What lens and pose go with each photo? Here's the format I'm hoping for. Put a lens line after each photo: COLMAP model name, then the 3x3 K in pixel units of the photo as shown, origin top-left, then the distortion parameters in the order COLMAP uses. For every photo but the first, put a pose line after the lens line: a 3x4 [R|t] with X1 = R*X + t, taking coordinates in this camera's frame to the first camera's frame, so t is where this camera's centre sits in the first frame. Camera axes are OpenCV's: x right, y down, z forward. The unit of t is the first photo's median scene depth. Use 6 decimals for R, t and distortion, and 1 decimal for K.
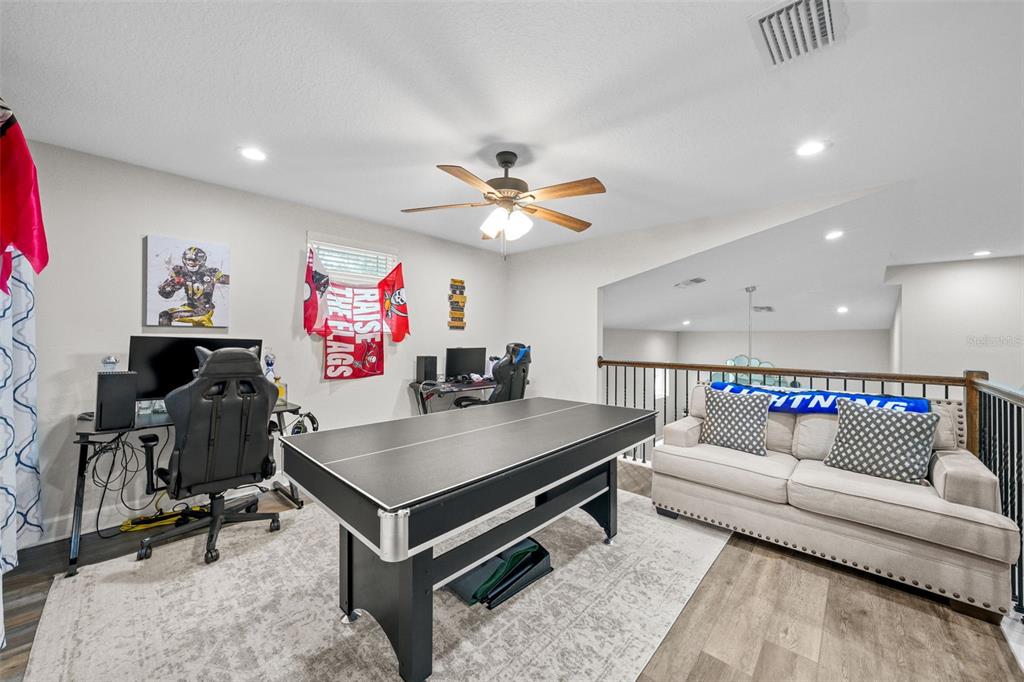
lens RADIAL K [[374.8, 0, 515.7], [0, 374.8, 329.7], [0, 0, 1]] dist [-0.002967, -0.000169]
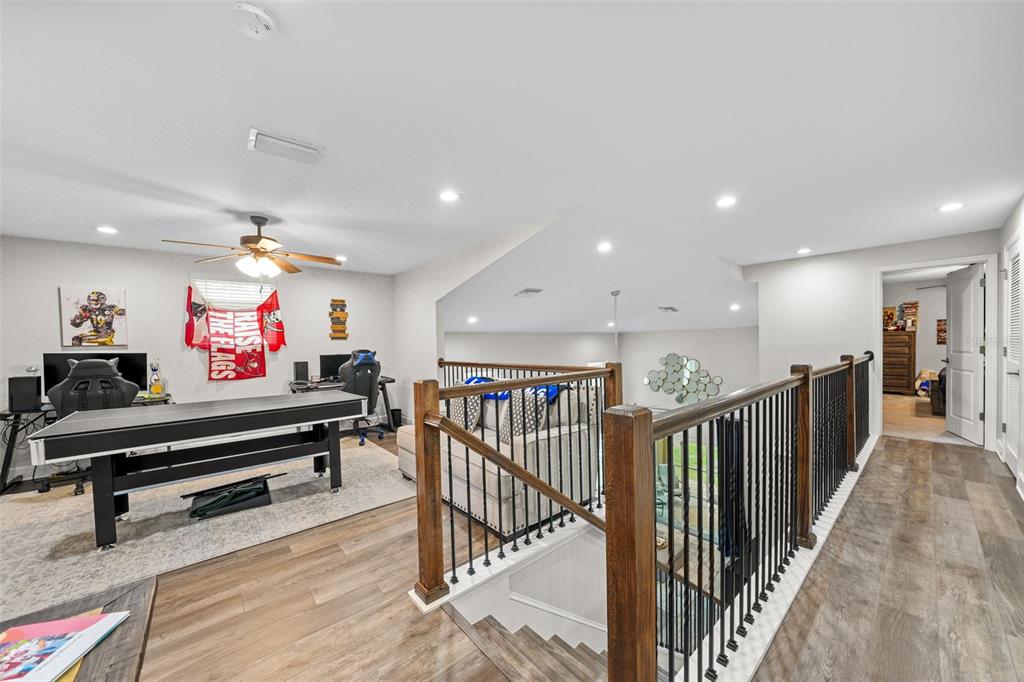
lens RADIAL K [[368.8, 0, 512.0], [0, 368.8, 341.0], [0, 0, 1]] dist [-0.000608, 0.000132]
pose [[0.990675, -0.031163, -0.132637, 0.747042], [0.033677, 0.999292, 0.016750, 0.003233], [0.132022, -0.021061, 0.991023, -0.177560]]
